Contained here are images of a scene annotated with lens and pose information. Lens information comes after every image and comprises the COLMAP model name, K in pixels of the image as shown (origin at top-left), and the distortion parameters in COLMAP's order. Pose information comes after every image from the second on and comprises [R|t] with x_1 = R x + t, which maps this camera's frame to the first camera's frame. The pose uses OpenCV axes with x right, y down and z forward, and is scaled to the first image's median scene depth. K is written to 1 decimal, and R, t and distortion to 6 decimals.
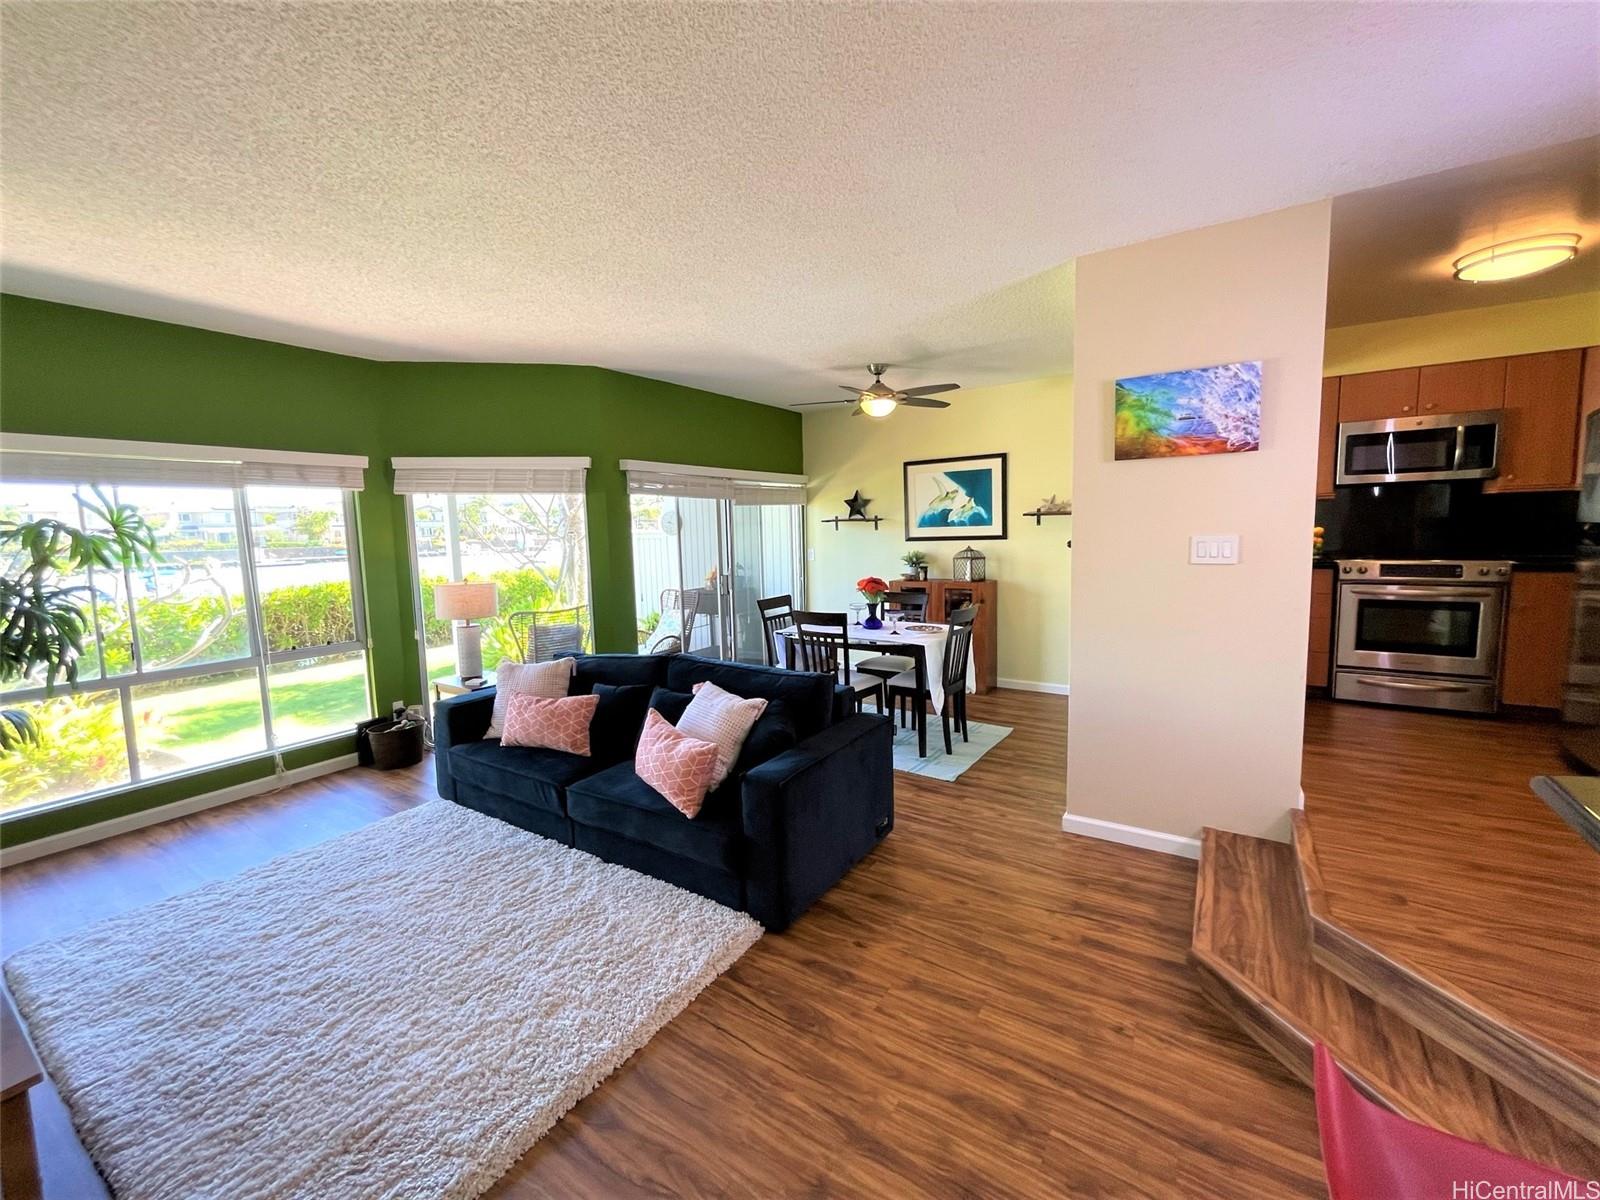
lens RADIAL K [[651.8, 0, 792.4], [0, 651.8, 587.7], [0, 0, 1]] dist [-0.004585, 0.001439]
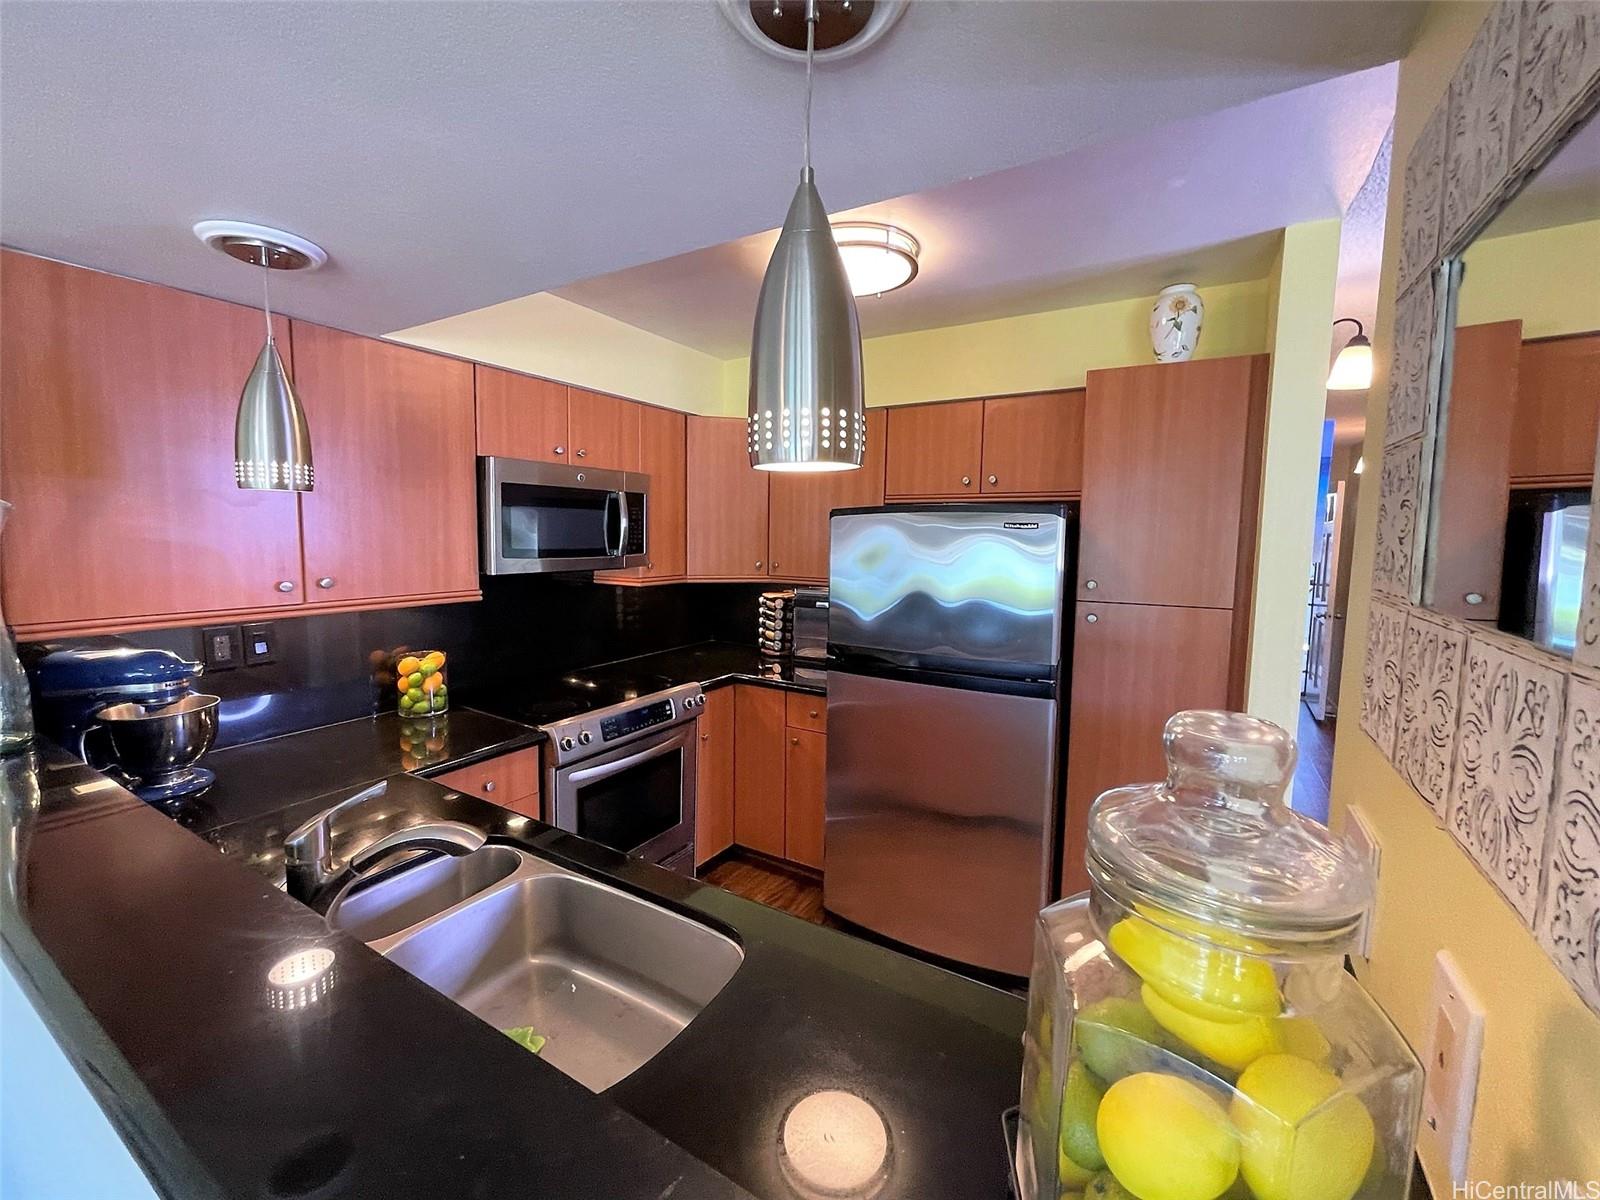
lens RADIAL K [[651.8, 0, 795.9], [0, 651.8, 603.3], [0, 0, 1]] dist [-0.004585, 0.001439]
pose [[-0.045015, -0.082585, 0.995567, 0.277454], [0.082222, 0.992889, 0.086081, -0.141553], [-0.995597, 0.085733, -0.037904, 0.683834]]
